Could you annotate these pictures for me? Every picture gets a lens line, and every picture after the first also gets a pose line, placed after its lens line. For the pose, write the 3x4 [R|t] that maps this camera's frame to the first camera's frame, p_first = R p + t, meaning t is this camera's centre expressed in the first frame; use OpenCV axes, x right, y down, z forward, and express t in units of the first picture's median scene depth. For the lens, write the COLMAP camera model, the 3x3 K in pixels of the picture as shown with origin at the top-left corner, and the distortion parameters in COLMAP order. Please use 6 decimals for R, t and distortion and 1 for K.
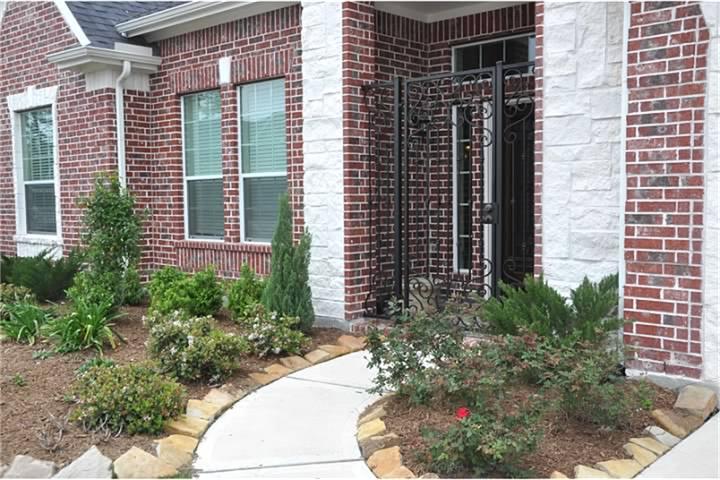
lens RADIAL K [[771.5, 0, 340.4], [0, 771.5, 243.1], [0, 0, 1]] dist [0.032024, 0.000000]
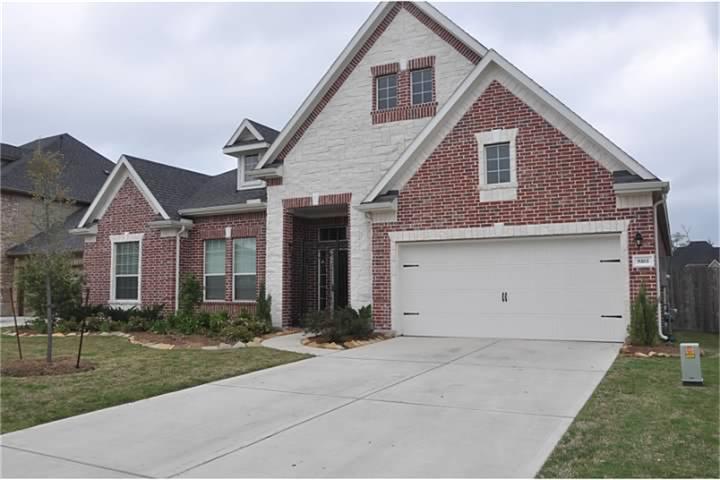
lens RADIAL K [[648.6, 0, 355.5], [0, 648.6, 243.6], [0, 0, 1]] dist [-0.033601, 0.007755]
pose [[0.967690, 0.030645, 0.250275, -0.293612], [0.004988, 0.990066, -0.140517, 0.117539], [-0.252094, 0.137225, 0.957924, -1.185902]]
